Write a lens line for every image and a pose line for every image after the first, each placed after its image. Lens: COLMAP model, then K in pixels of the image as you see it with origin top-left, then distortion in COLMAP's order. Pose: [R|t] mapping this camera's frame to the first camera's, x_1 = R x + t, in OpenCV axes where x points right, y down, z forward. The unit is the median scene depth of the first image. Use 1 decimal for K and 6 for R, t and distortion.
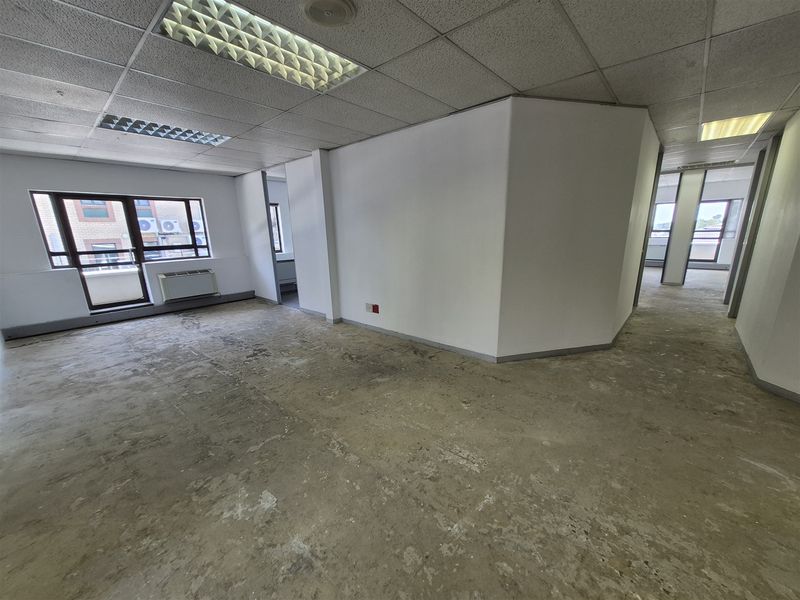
lens RADIAL K [[315.3, 0, 394.0], [0, 315.3, 312.6], [0, 0, 1]] dist [0.000137, -0.000275]
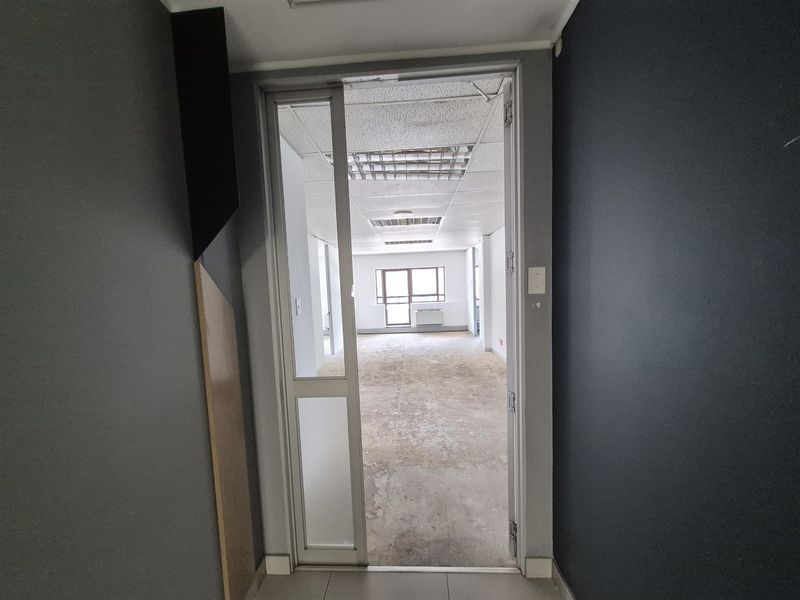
lens RADIAL K [[315.3, 0, 394.0], [0, 315.3, 312.6], [0, 0, 1]] dist [0.000137, -0.000275]
pose [[0.617653, 0.062482, -0.783965, 0.587633], [-0.175163, 0.982729, -0.059680, 0.019739], [0.766696, 0.174183, 0.617930, -0.184333]]
